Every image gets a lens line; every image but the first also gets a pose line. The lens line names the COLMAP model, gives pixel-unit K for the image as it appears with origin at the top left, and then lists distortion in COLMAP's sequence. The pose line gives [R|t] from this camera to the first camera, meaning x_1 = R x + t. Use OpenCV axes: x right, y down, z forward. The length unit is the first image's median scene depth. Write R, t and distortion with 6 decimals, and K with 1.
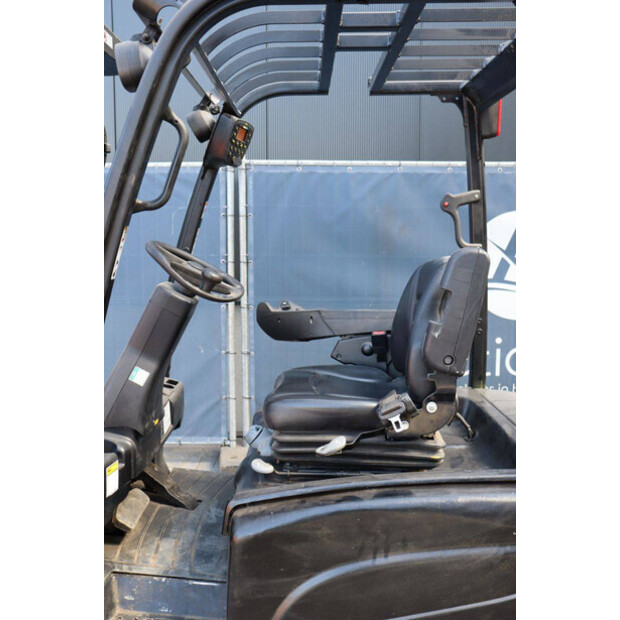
lens RADIAL K [[642.7, 0, 324.9], [0, 642.7, 313.0], [0, 0, 1]] dist [-0.076193, 0.000000]
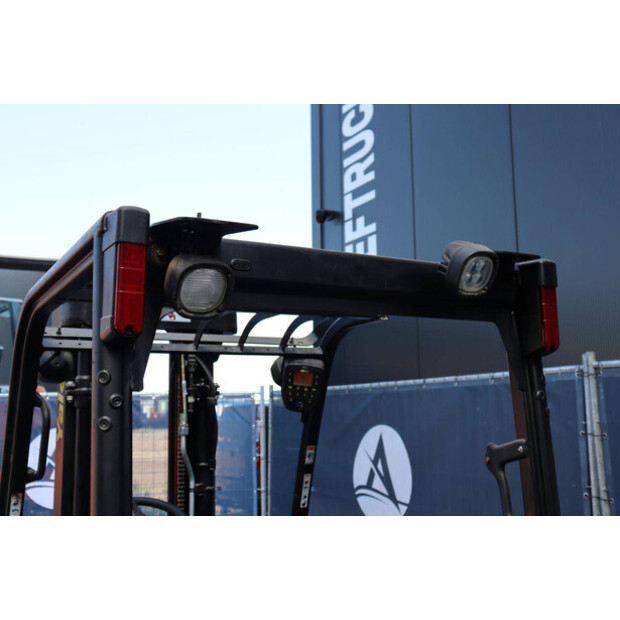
lens RADIAL K [[724.6, 0, 302.5], [0, 724.6, 296.6], [0, 0, 1]] dist [-0.022399, 0.000000]
pose [[0.467594, -0.150932, -0.870963, 0.844826], [-0.090653, 0.971931, -0.217099, -0.169966], [0.879283, 0.180470, 0.440786, 0.524094]]
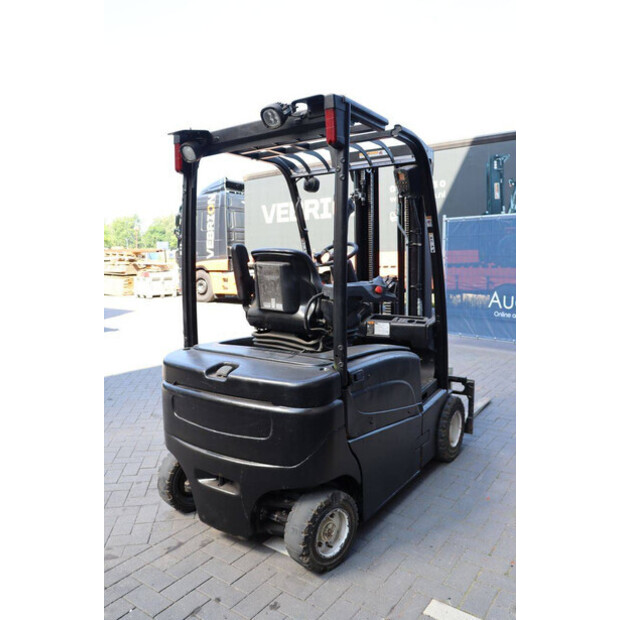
lens RADIAL K [[506.3, 0, 293.2], [0, 506.3, 313.0], [0, 0, 1]] dist [-0.121480, 0.054095]
pose [[-0.626123, 0.095454, -0.773860, 1.131098], [-0.082960, 0.978690, 0.187841, -0.157738], [0.775299, 0.181811, -0.604861, 1.691647]]
